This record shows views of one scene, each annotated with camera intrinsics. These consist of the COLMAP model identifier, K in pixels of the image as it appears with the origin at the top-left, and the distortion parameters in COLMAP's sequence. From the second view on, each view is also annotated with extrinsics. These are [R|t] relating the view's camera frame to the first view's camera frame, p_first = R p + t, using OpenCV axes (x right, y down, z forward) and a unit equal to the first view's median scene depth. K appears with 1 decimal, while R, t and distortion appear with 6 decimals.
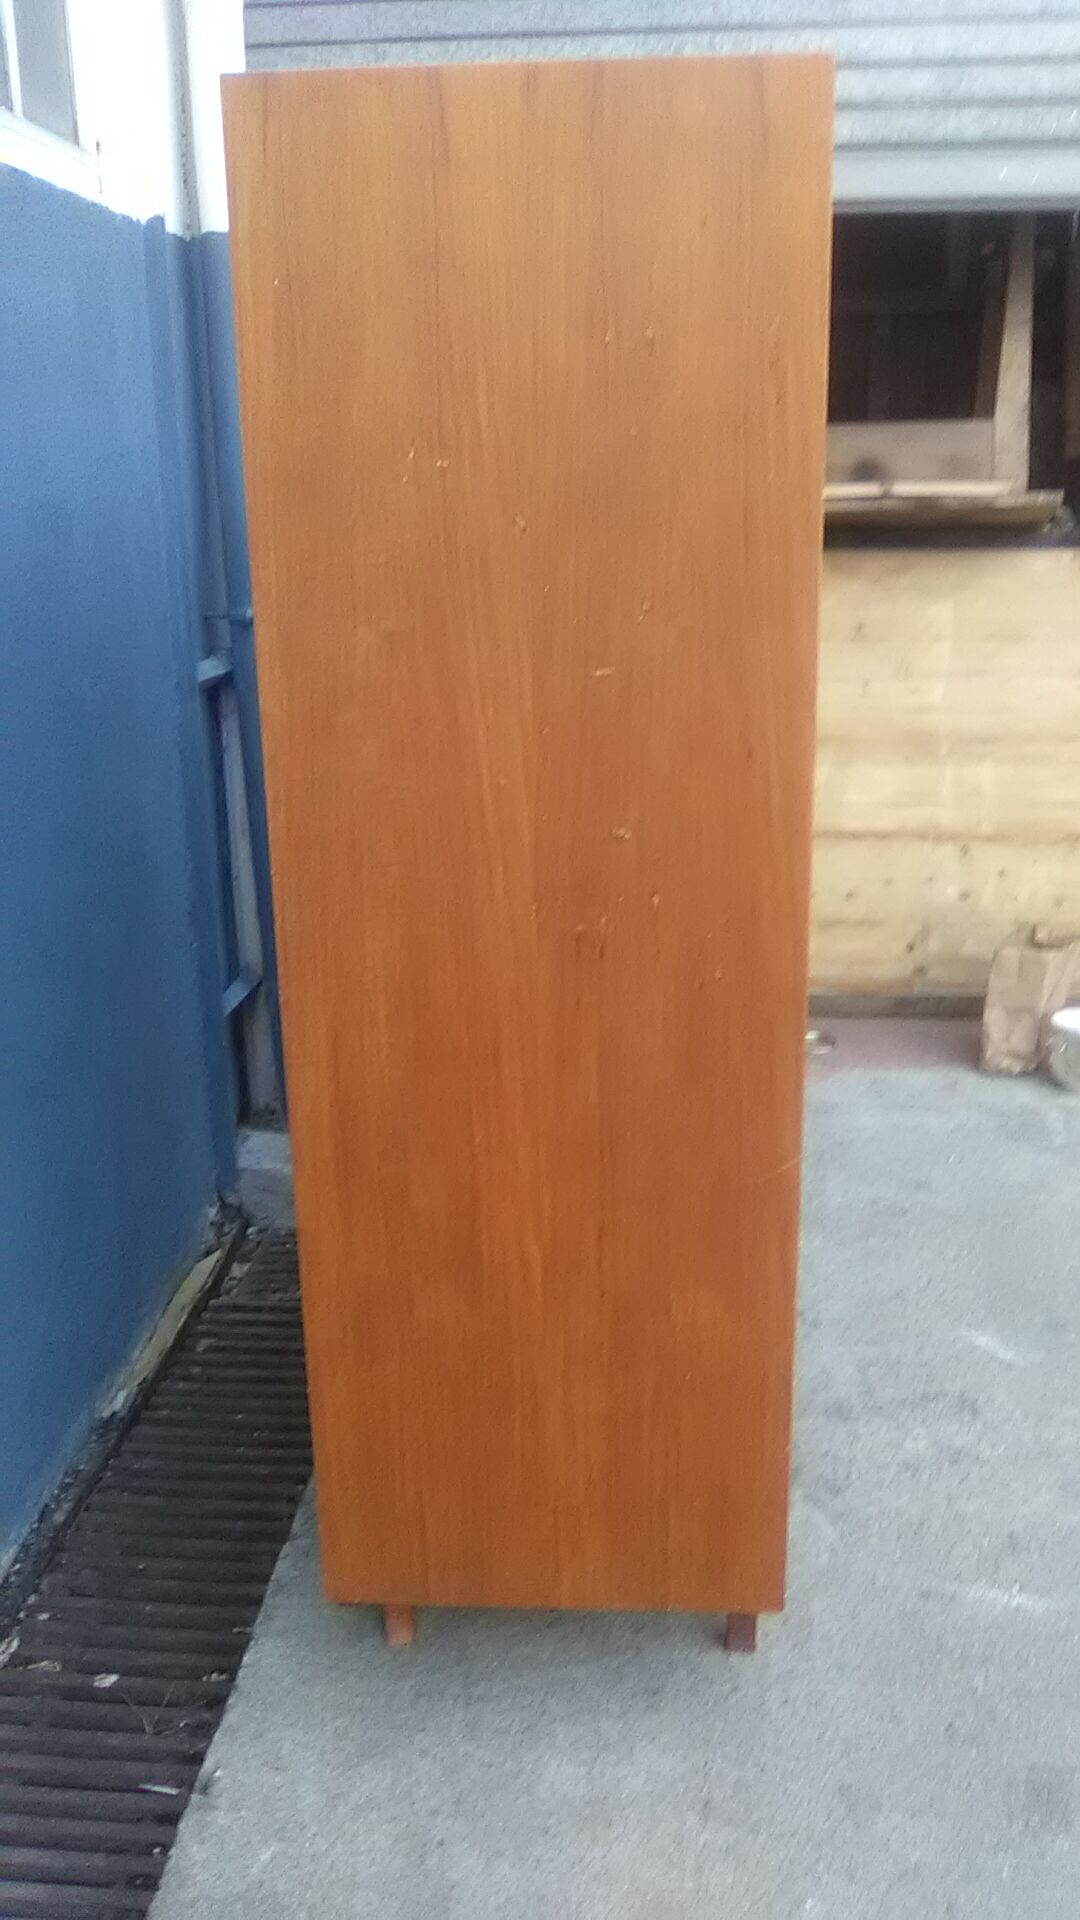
lens RADIAL K [[1584.8, 0, 538.5], [0, 1584.8, 970.8], [0, 0, 1]] dist [-0.049423, -0.003946]
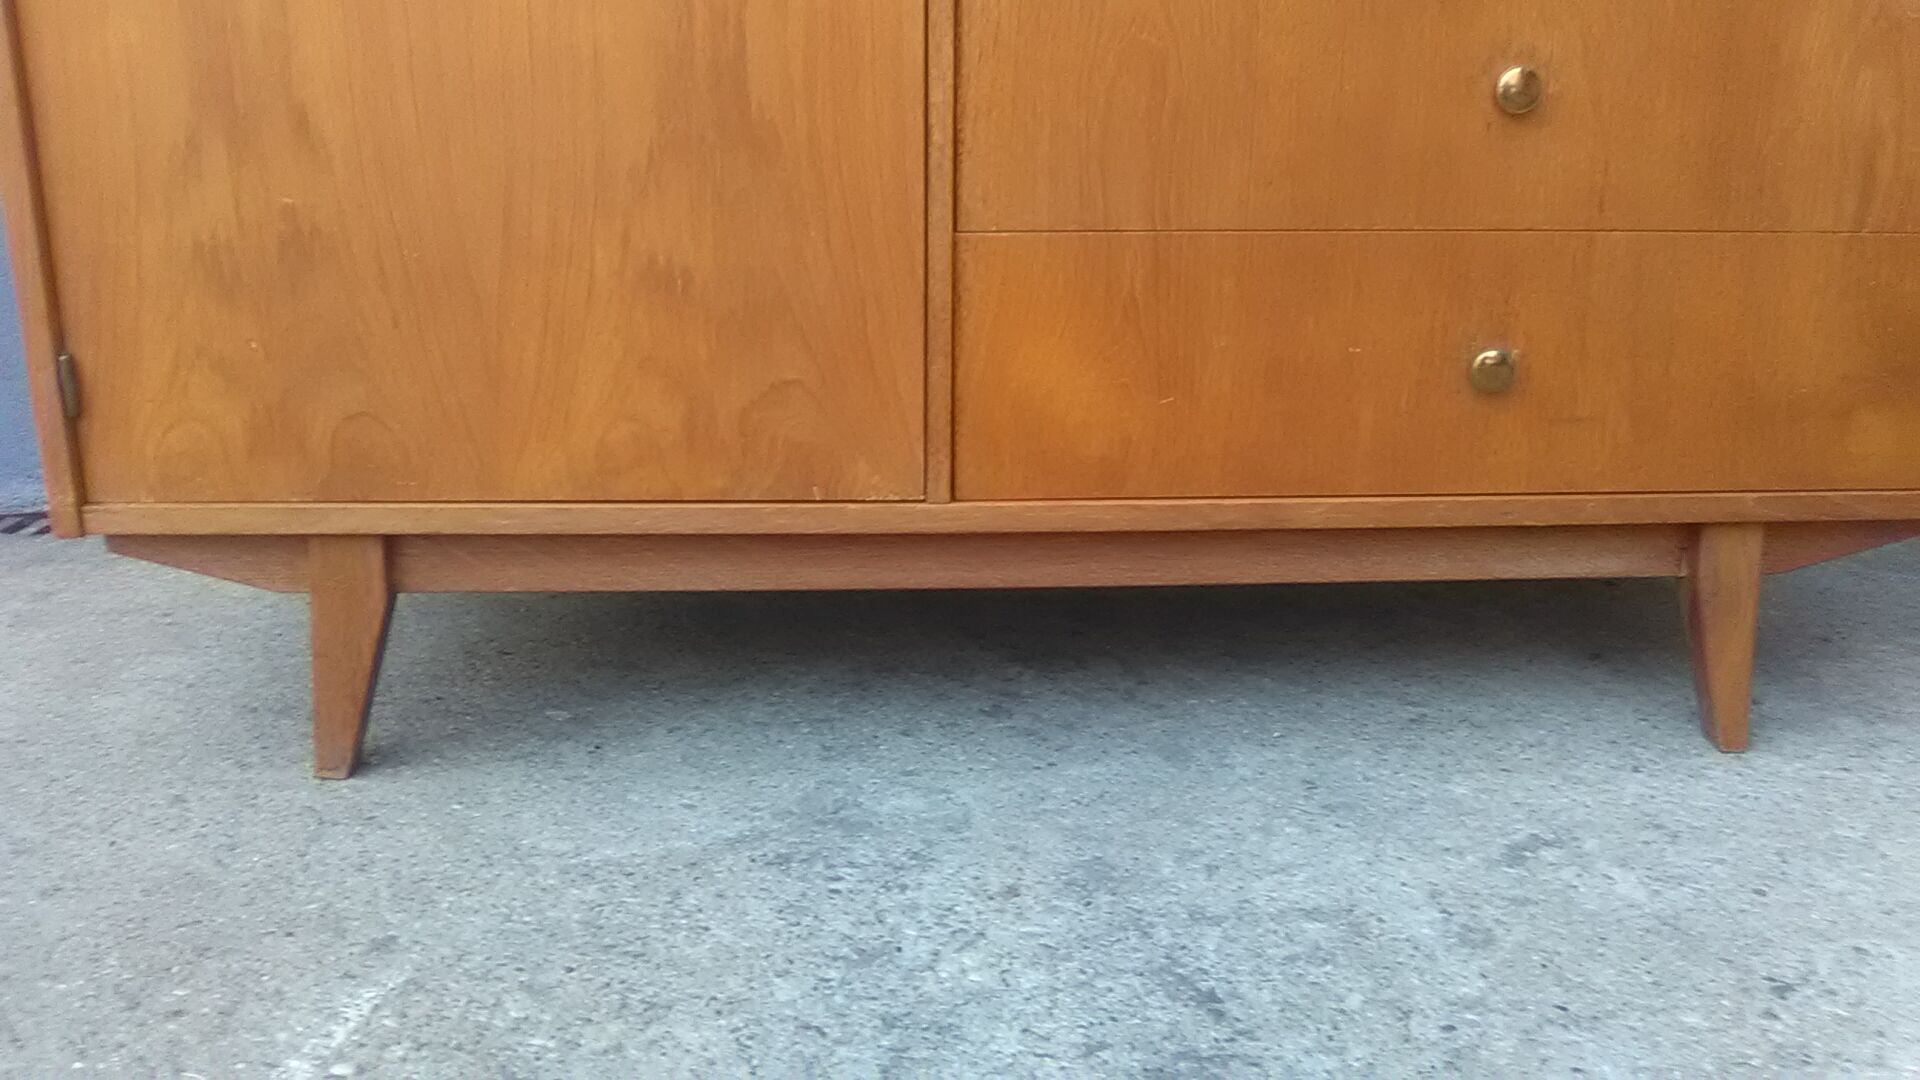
lens RADIAL K [[1566.7, 0, 965.4], [0, 1566.7, 529.2], [0, 0, 1]] dist [-0.031259, -0.040138]
pose [[0.122573, 0.297908, -0.946692, 0.715127], [-0.308777, 0.917991, 0.248897, 0.145681], [0.943204, 0.261808, 0.204508, 1.147359]]
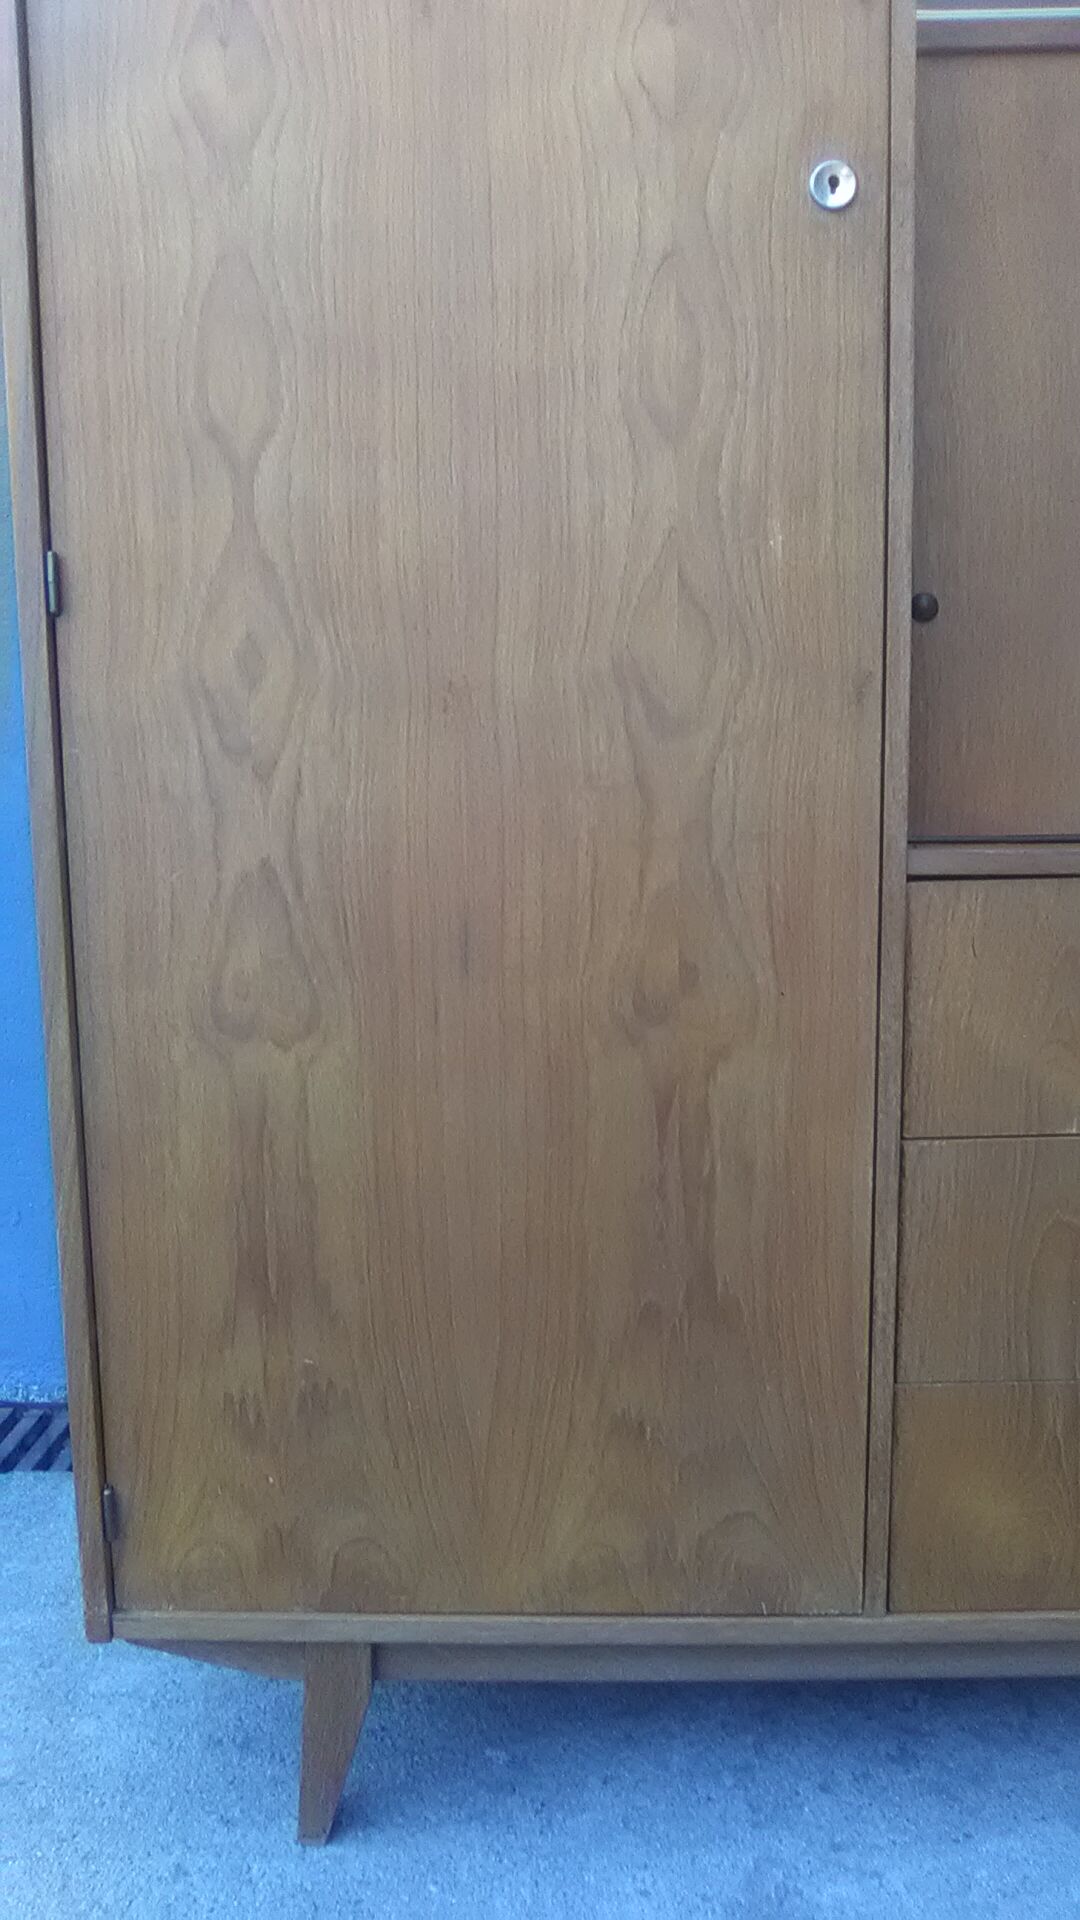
lens RADIAL K [[1564.2, 0, 553.9], [0, 1564.2, 971.3], [0, 0, 1]] dist [-0.053874, -0.002102]
pose [[0.046418, 0.168330, -0.984637, 0.729118], [-0.289793, 0.945579, 0.147991, -0.016652], [0.955963, 0.278471, 0.092673, 1.000160]]
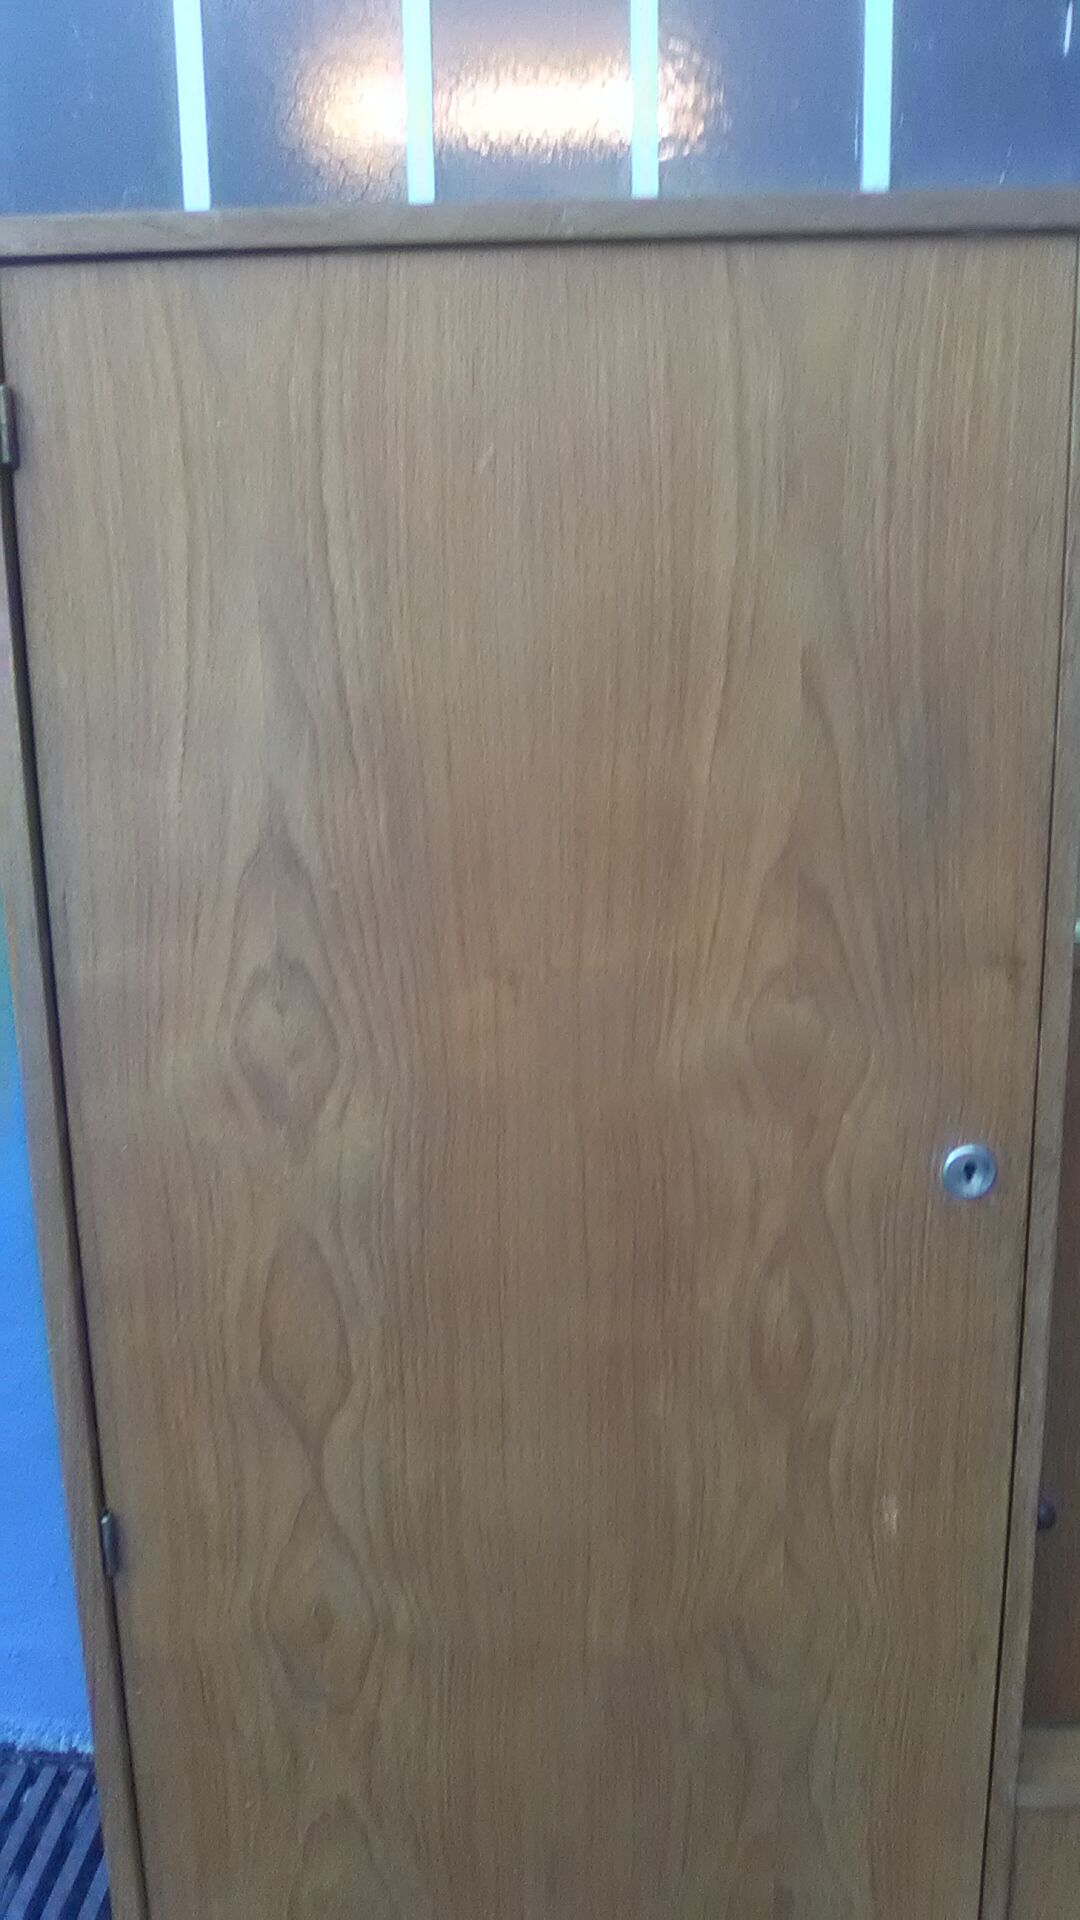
lens RADIAL K [[1639.7, 0, 532.1], [0, 1639.7, 971.3], [0, 0, 1]] dist [-0.059918, 0.006992]
pose [[0.046345, 0.254731, -0.965901, 0.626942], [-0.283707, 0.930478, 0.231777, -0.363991], [0.957790, 0.263291, 0.115392, 0.860399]]
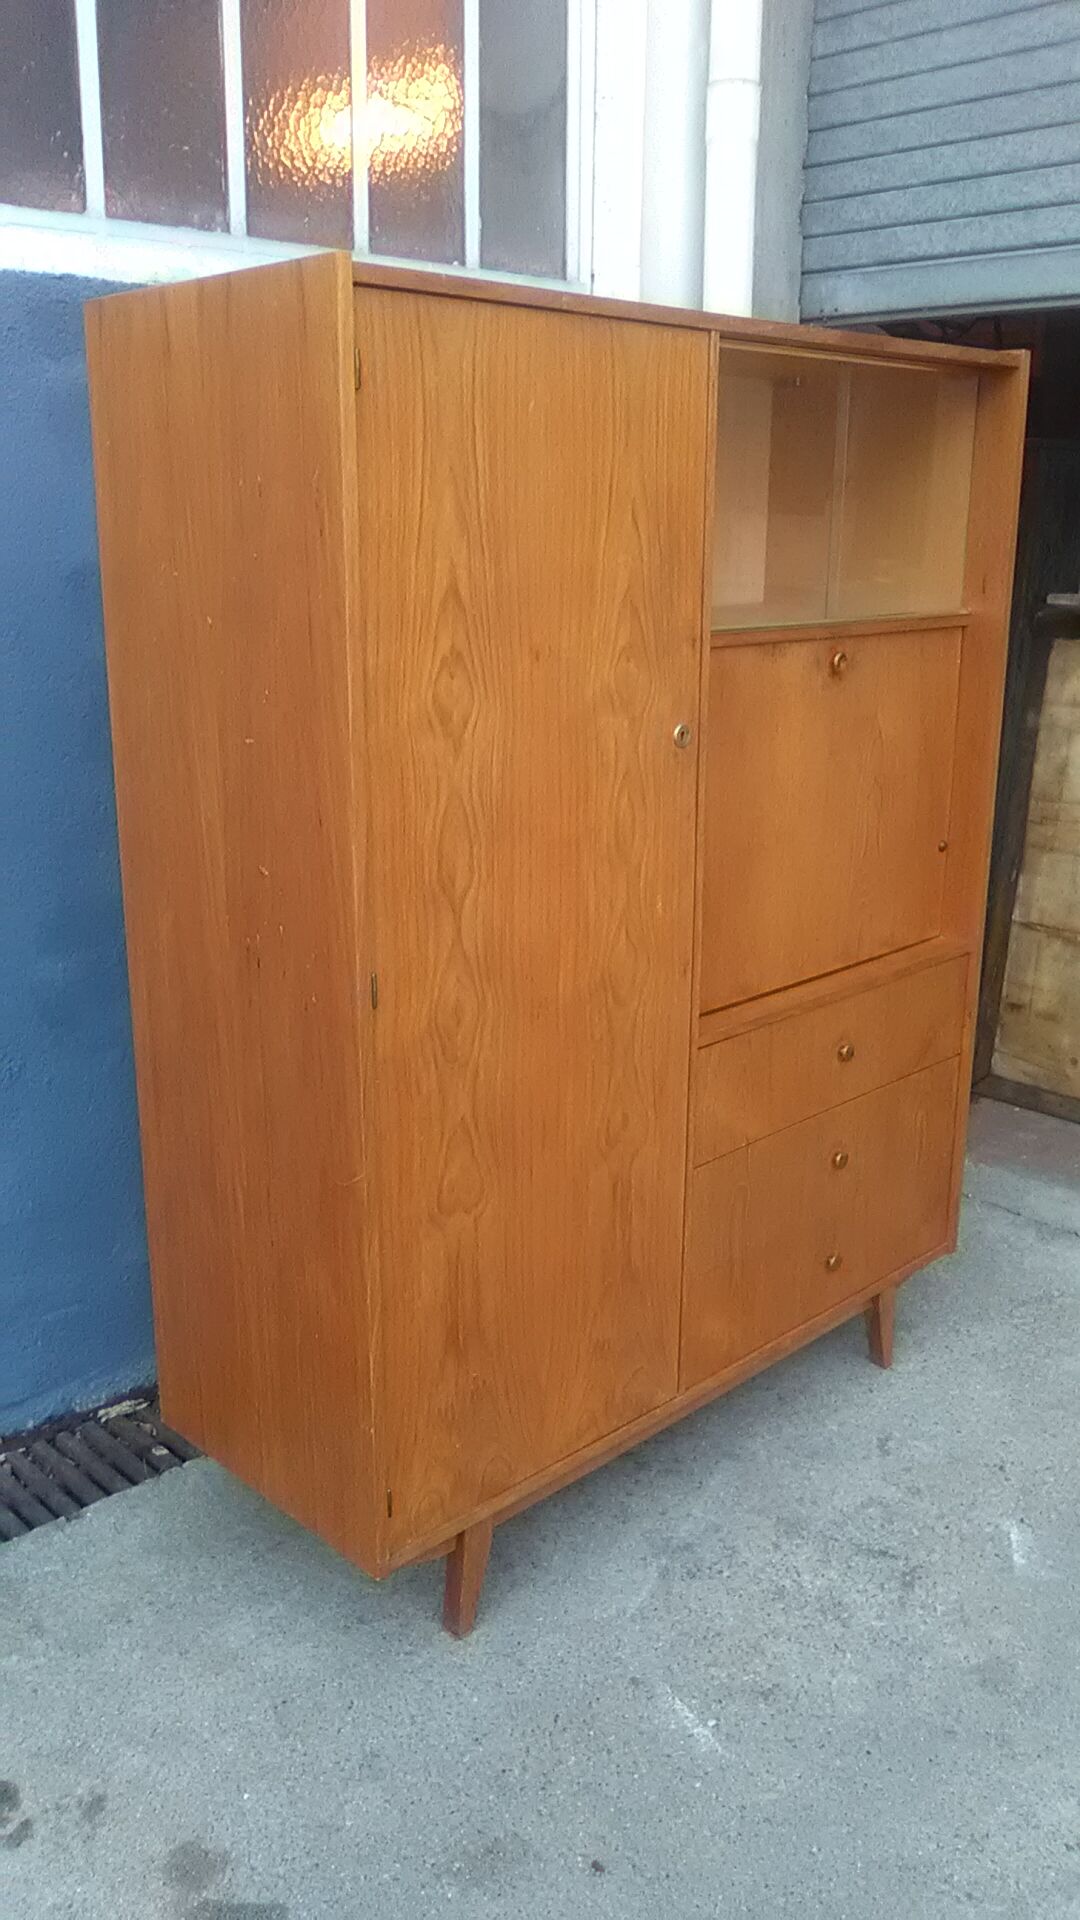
lens RADIAL K [[1575.7, 0, 540.0], [0, 1575.7, 960.0], [0, 0, 1]] dist [-0.051360, -0.000012]
pose [[0.746856, 0.200538, -0.634027, 0.825614], [-0.219202, 0.974398, 0.049985, -0.103440], [0.627819, 0.101649, 0.771693, 0.151612]]
